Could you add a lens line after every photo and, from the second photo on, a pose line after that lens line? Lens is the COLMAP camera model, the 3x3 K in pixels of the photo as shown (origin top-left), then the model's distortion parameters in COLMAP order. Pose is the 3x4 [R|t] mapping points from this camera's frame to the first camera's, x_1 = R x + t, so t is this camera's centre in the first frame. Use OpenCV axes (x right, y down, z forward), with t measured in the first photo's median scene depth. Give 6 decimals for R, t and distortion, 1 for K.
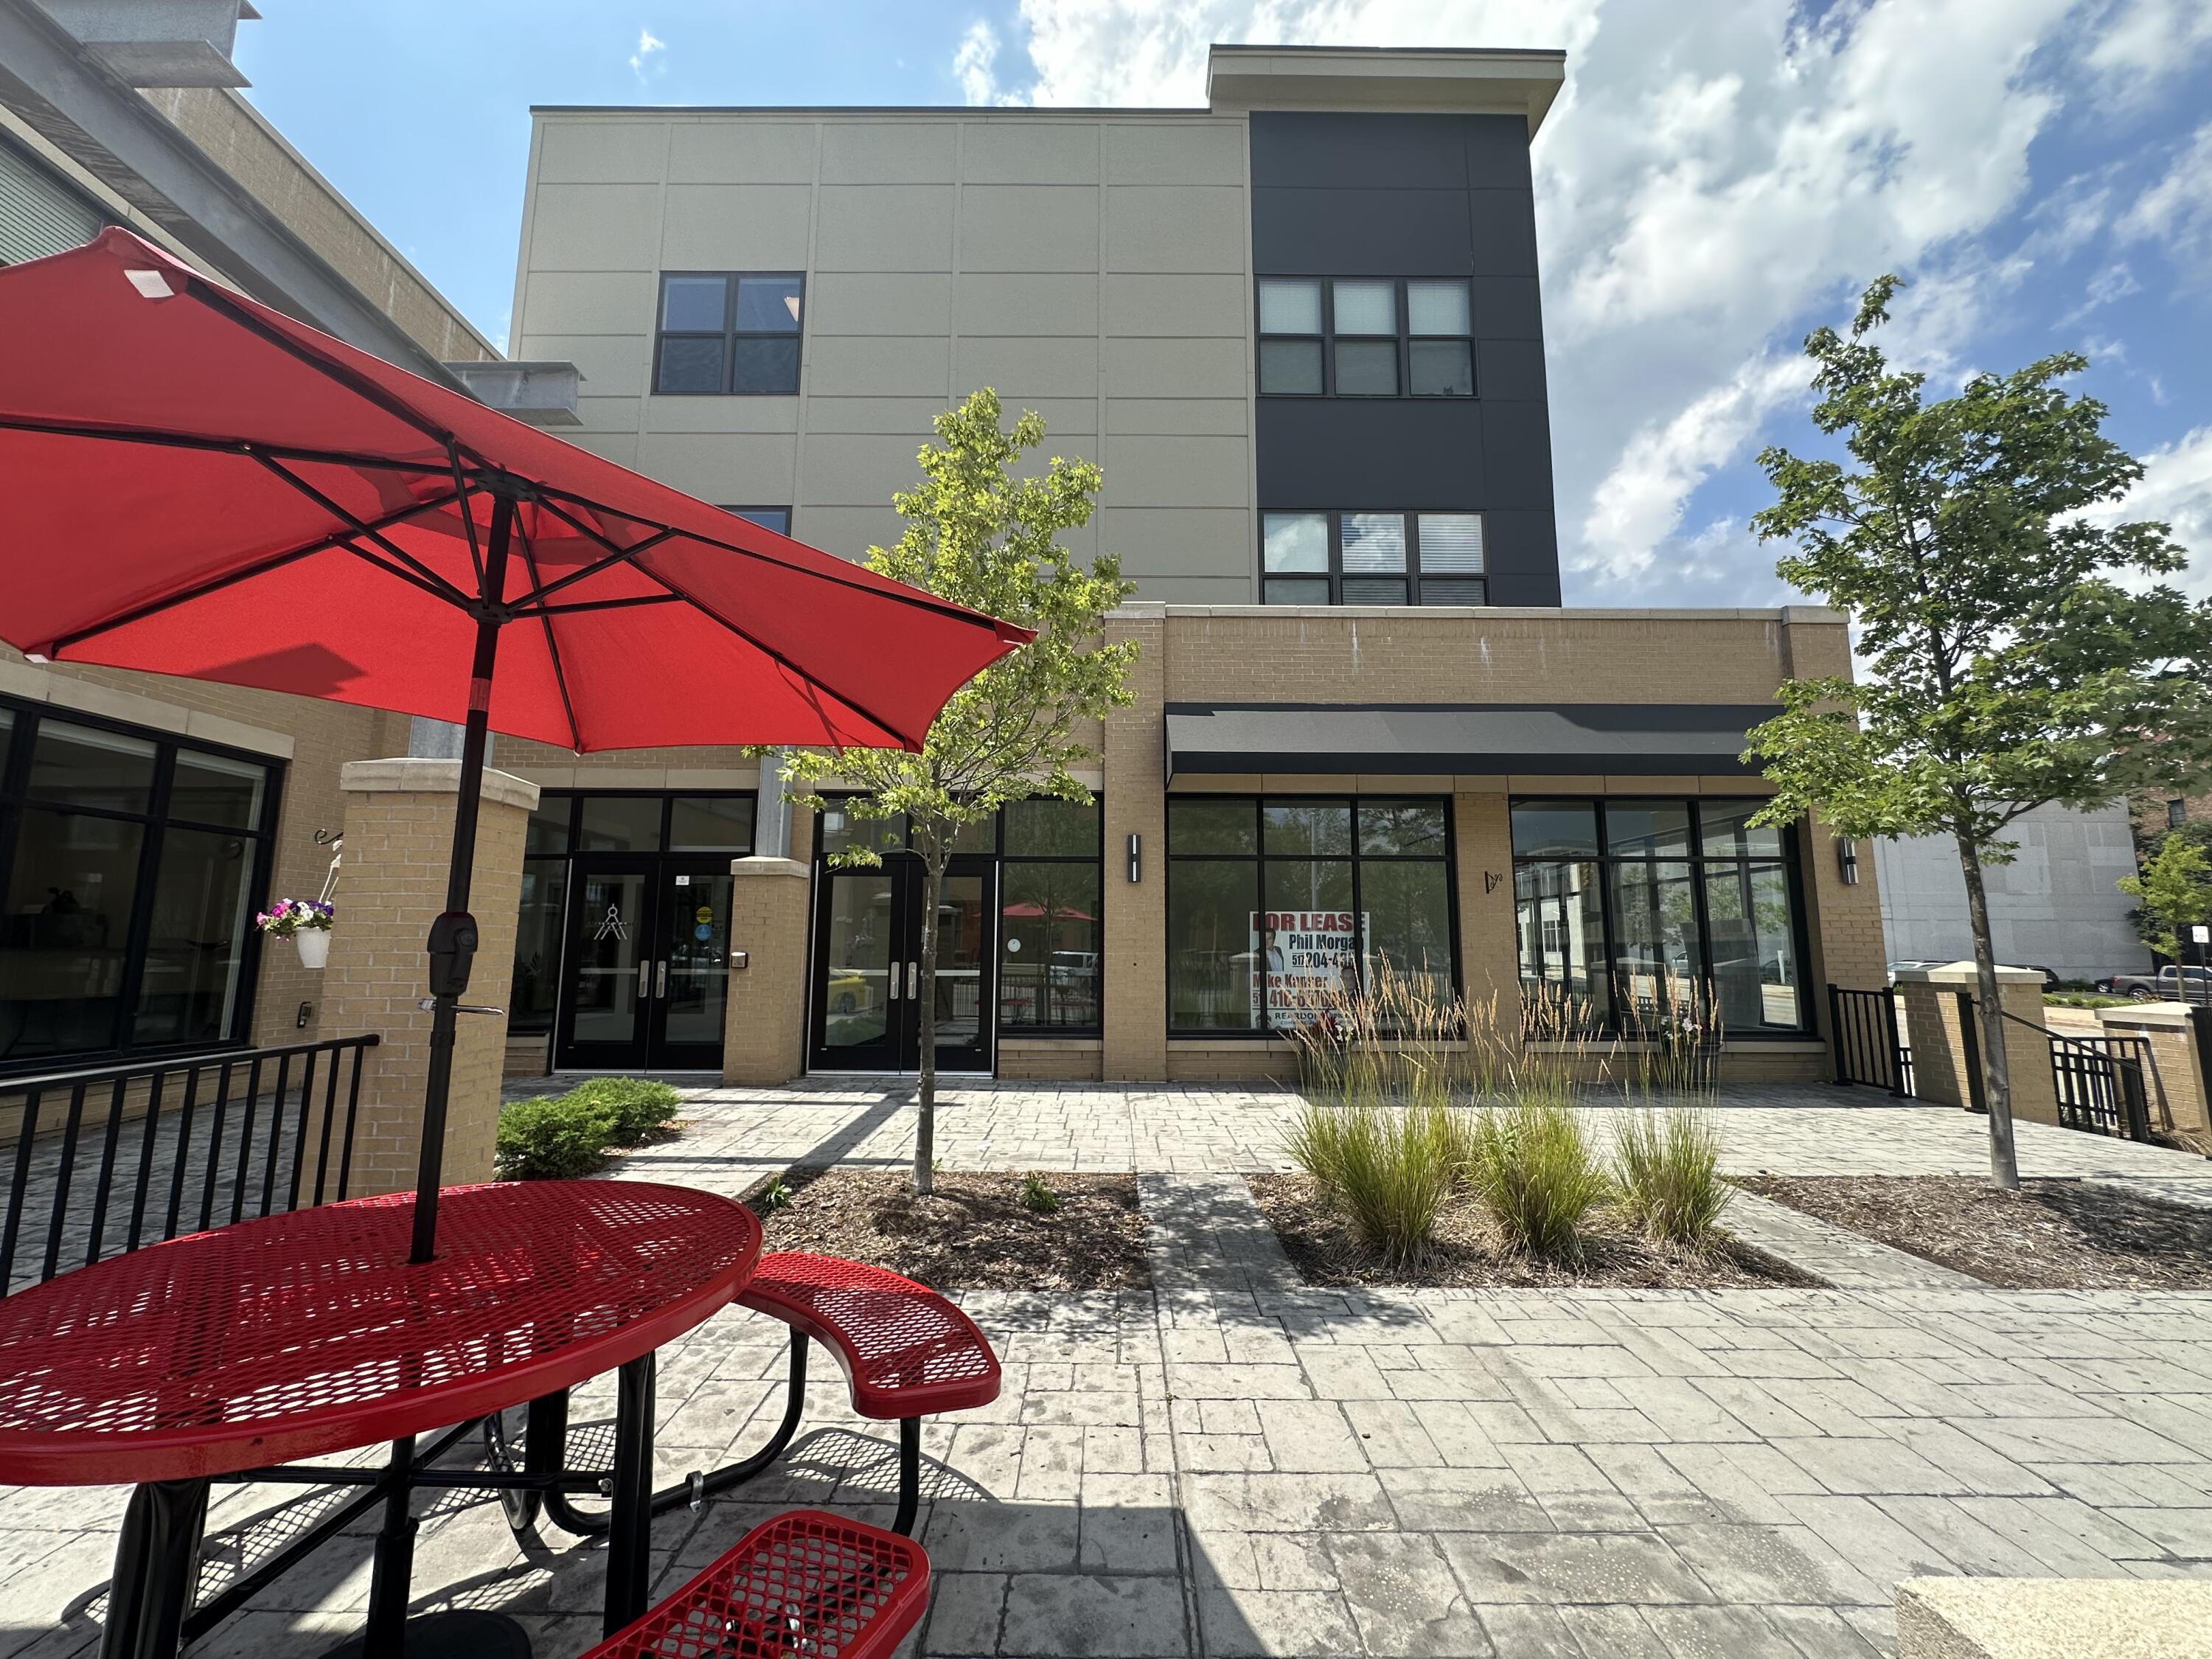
lens RADIAL K [[902.8, 0, 1101.4], [0, 902.8, 823.5], [0, 0, 1]] dist [-0.009489, 0.000273]
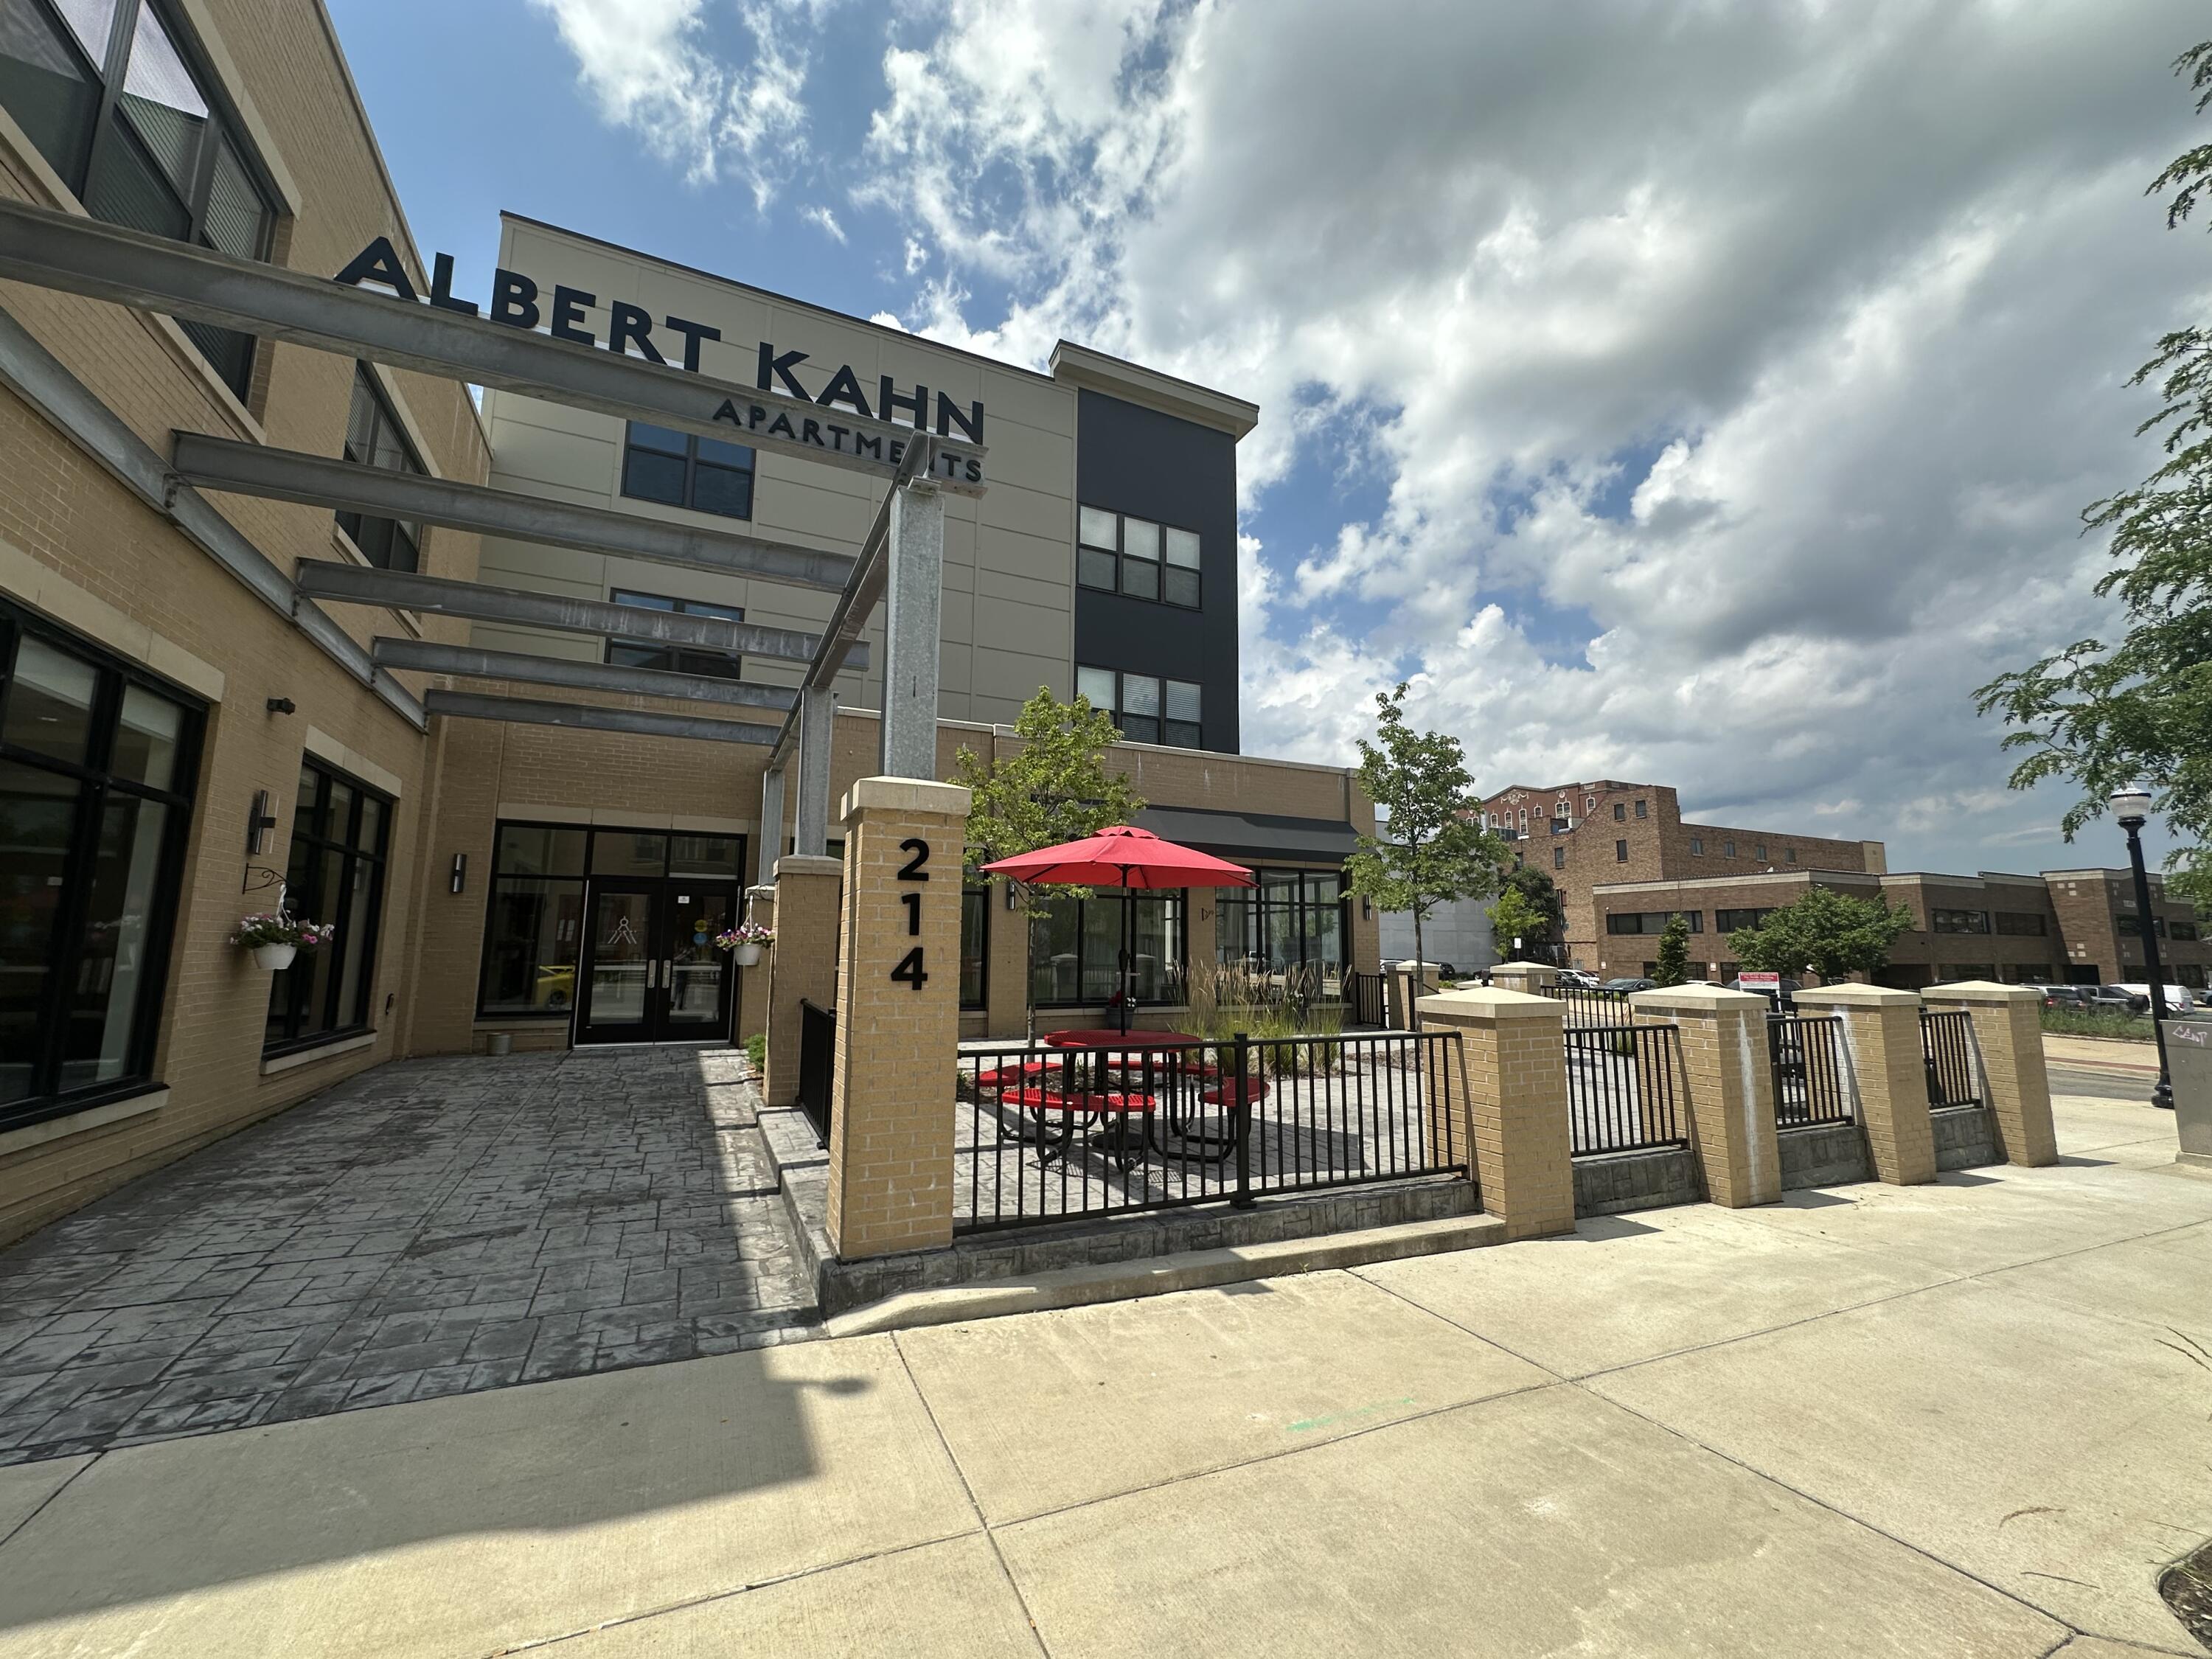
lens RADIAL K [[902.8, 0, 1114.4], [0, 902.8, 812.3], [0, 0, 1]] dist [-0.009489, 0.000273]
pose [[0.900529, 0.069503, 0.429204, -0.404310], [-0.066889, 0.997535, -0.021192, -0.069157], [-0.429619, -0.009625, 0.902959, -0.410823]]
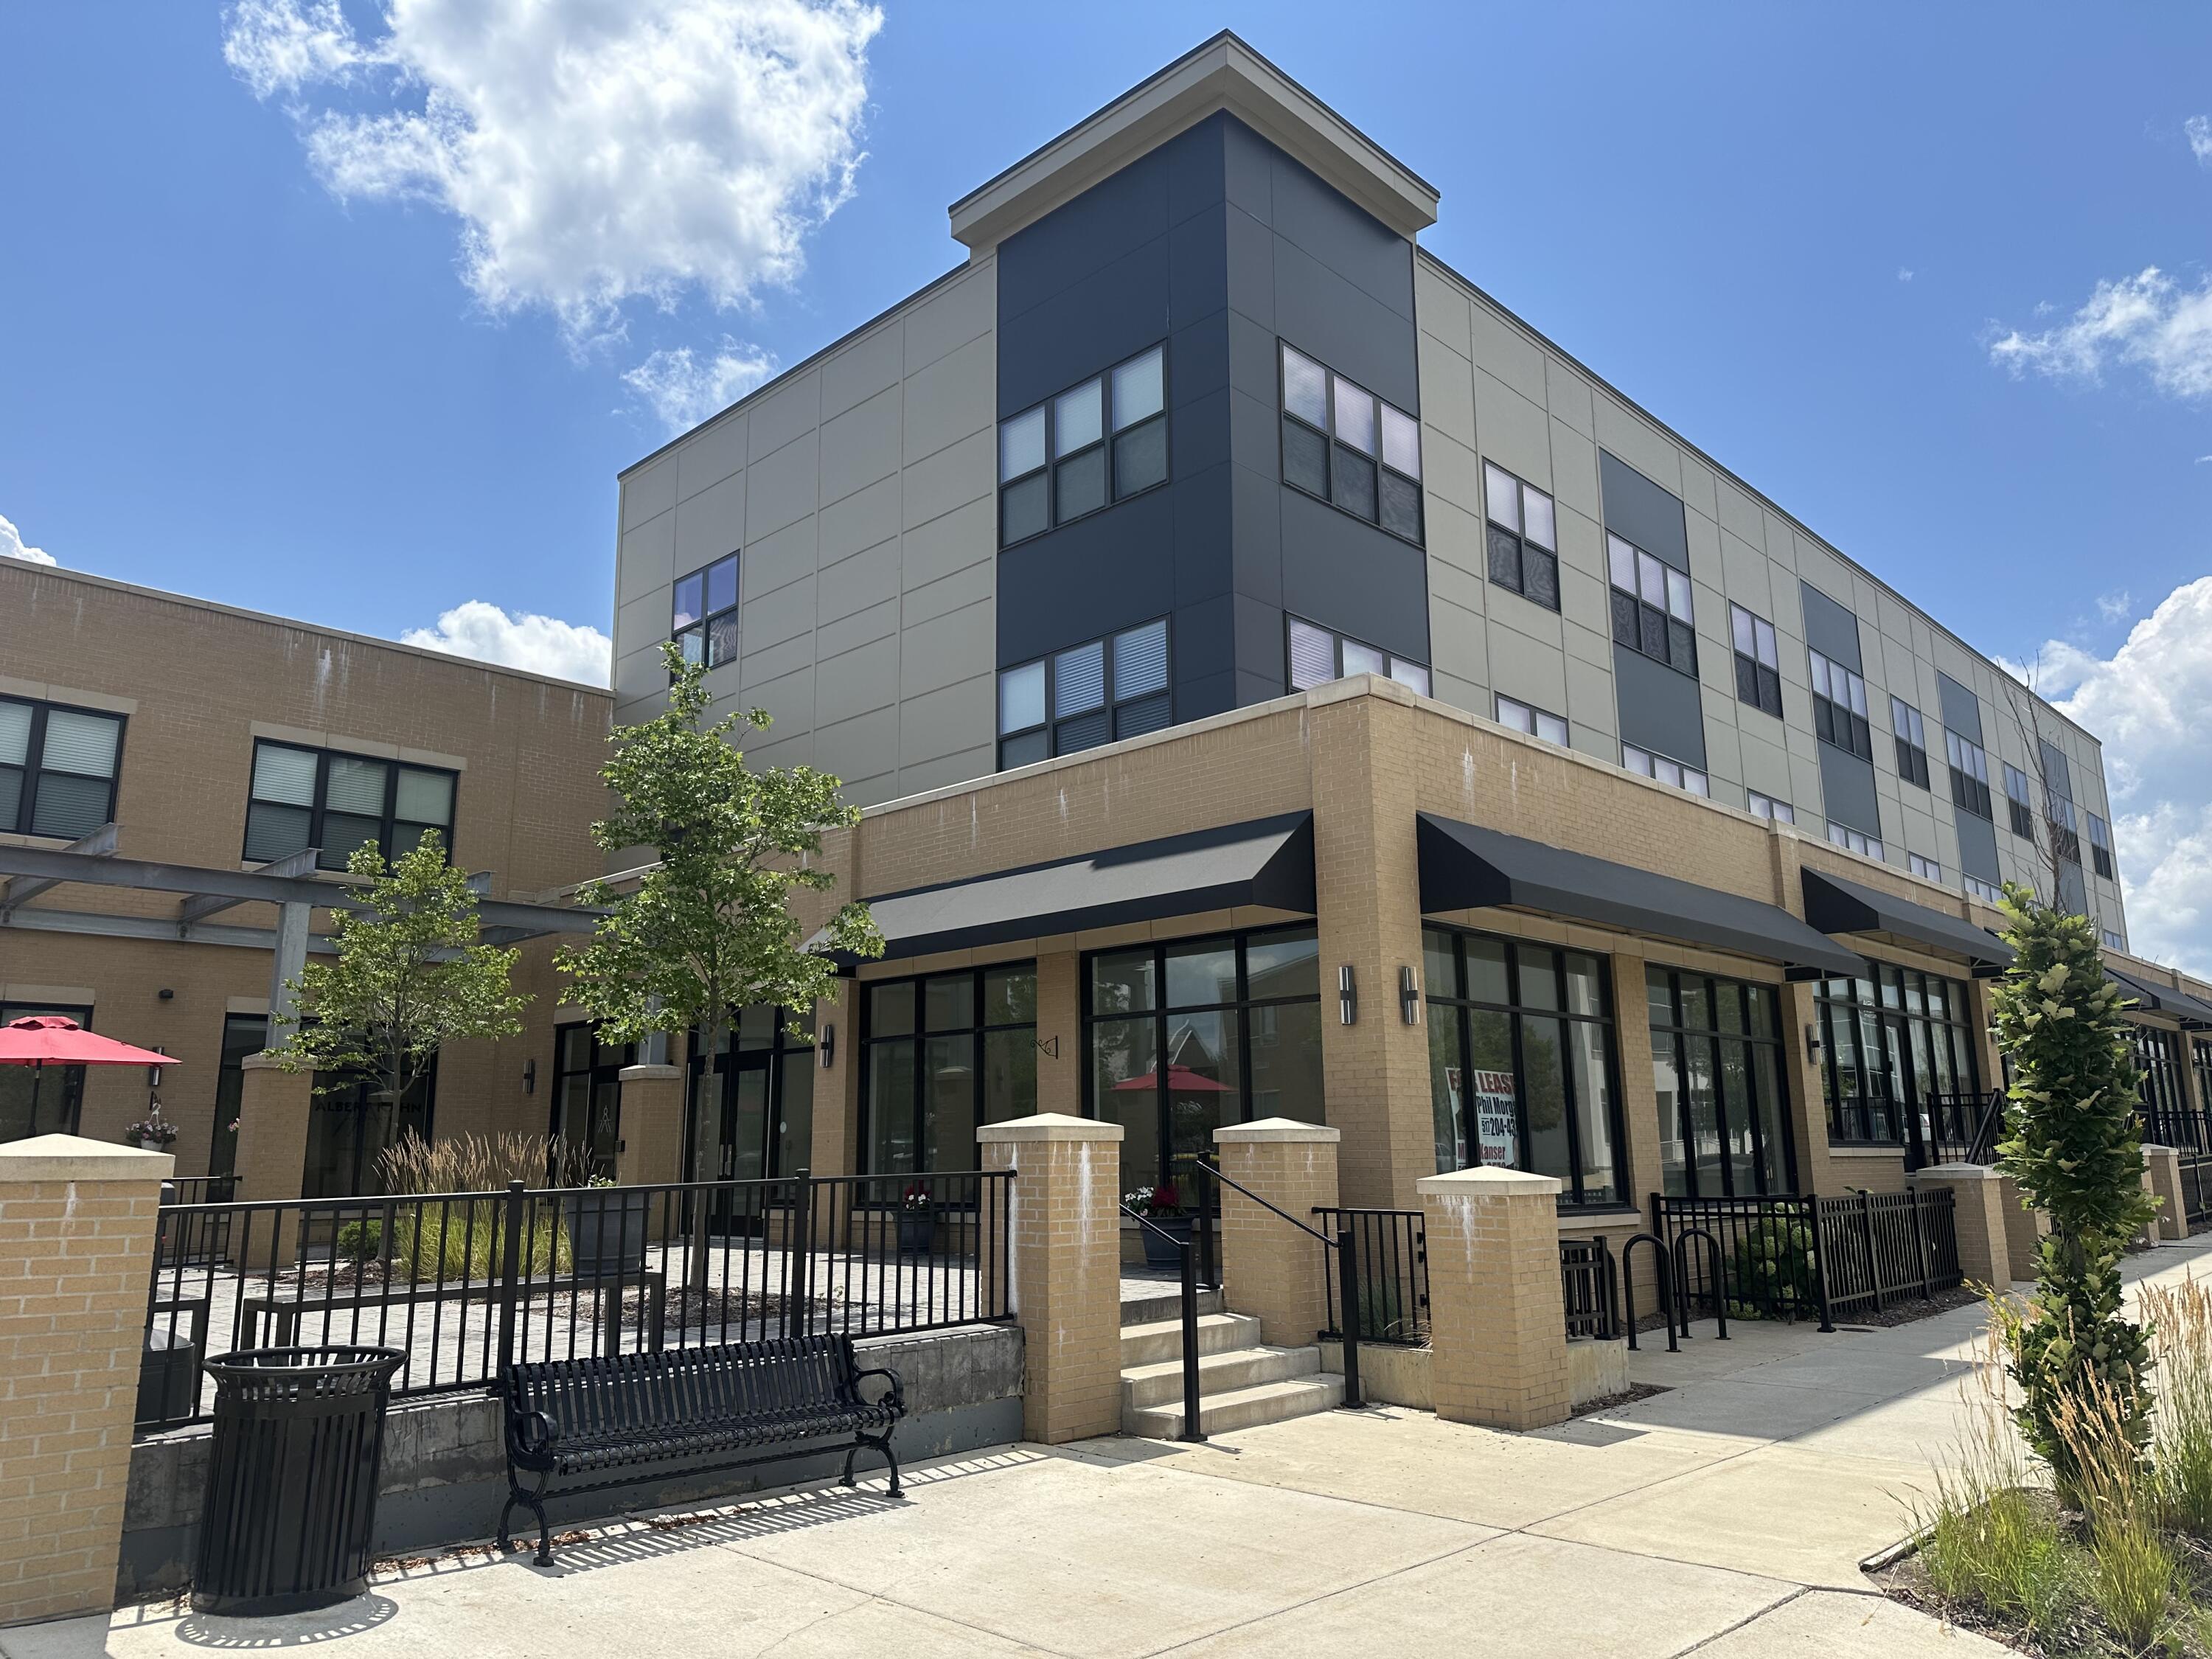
lens RADIAL K [[1553.7, 0, 1097.5], [0, 1553.7, 838.4], [0, 0, 1]] dist [0.053989, -0.000497]
pose [[0.713239, -0.155134, -0.683538, 1.394359], [0.120493, 0.987819, -0.098465, 0.011355], [0.690487, -0.012132, 0.723243, -0.154950]]
